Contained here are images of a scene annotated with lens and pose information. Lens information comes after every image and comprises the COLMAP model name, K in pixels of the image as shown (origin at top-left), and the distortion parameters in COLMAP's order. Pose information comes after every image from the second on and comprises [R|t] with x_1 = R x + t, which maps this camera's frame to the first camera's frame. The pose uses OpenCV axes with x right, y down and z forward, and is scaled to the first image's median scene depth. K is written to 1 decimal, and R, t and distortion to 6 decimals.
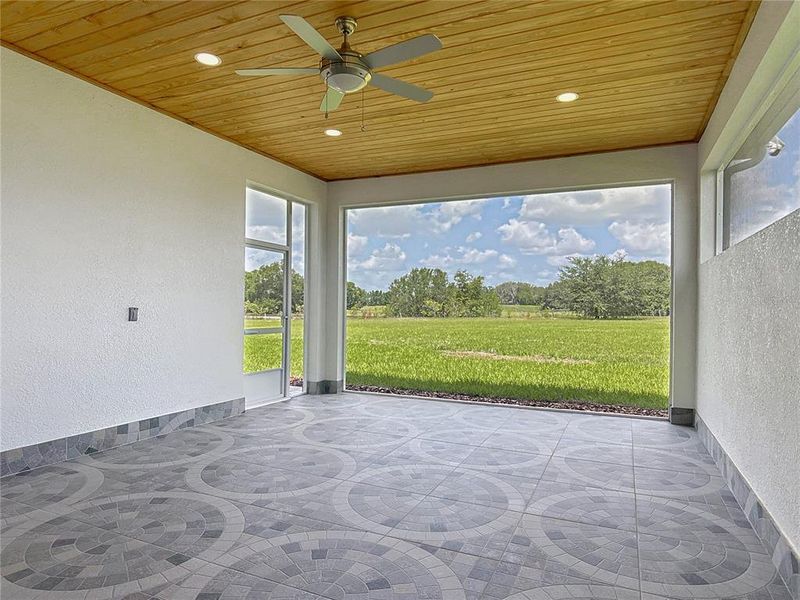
lens RADIAL K [[487.9, 0, 401.3], [0, 487.9, 303.5], [0, 0, 1]] dist [0.008233, -0.000881]
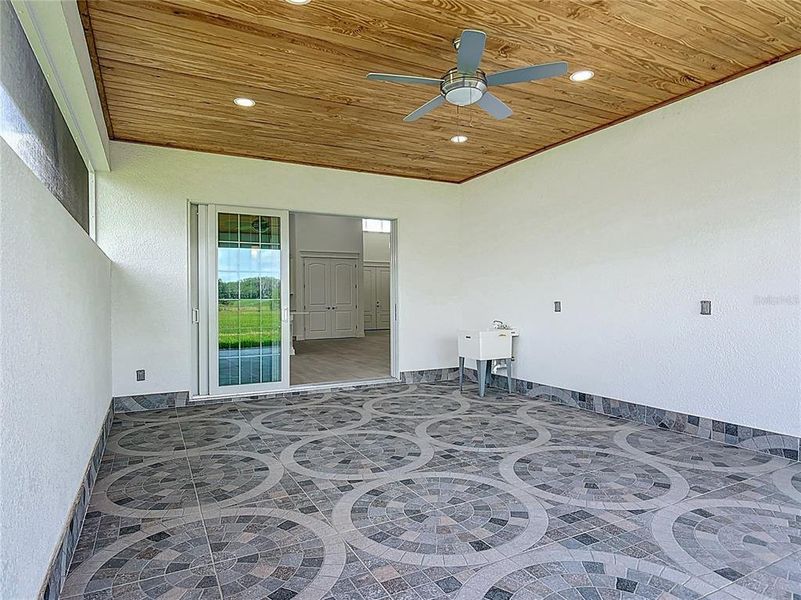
lens RADIAL K [[488.5, 0, 401.8], [0, 488.5, 303.5], [0, 0, 1]] dist [0.008233, -0.000881]
pose [[-0.620727, -0.007348, -0.783993, 0.758874], [0.007087, 0.999863, -0.014983, 0.029496], [0.783995, -0.014857, -0.620589, 1.432445]]
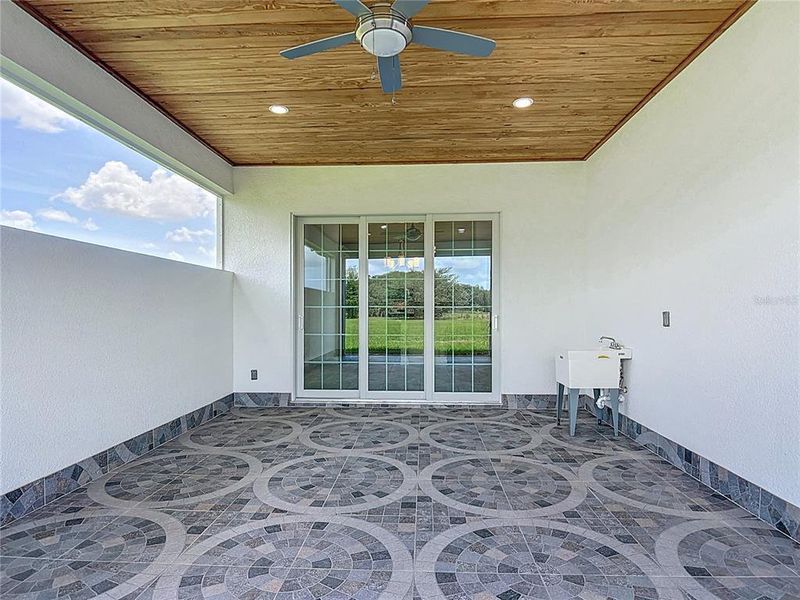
lens RADIAL K [[495.6, 0, 398.3], [0, 495.6, 314.1], [0, 0, 1]] dist [-0.004533, -0.000401]
pose [[-0.931735, -0.013162, -0.362899, 0.115276], [-0.010166, 0.999897, -0.010165, 0.026016], [0.362996, -0.005781, -0.931773, 1.664418]]
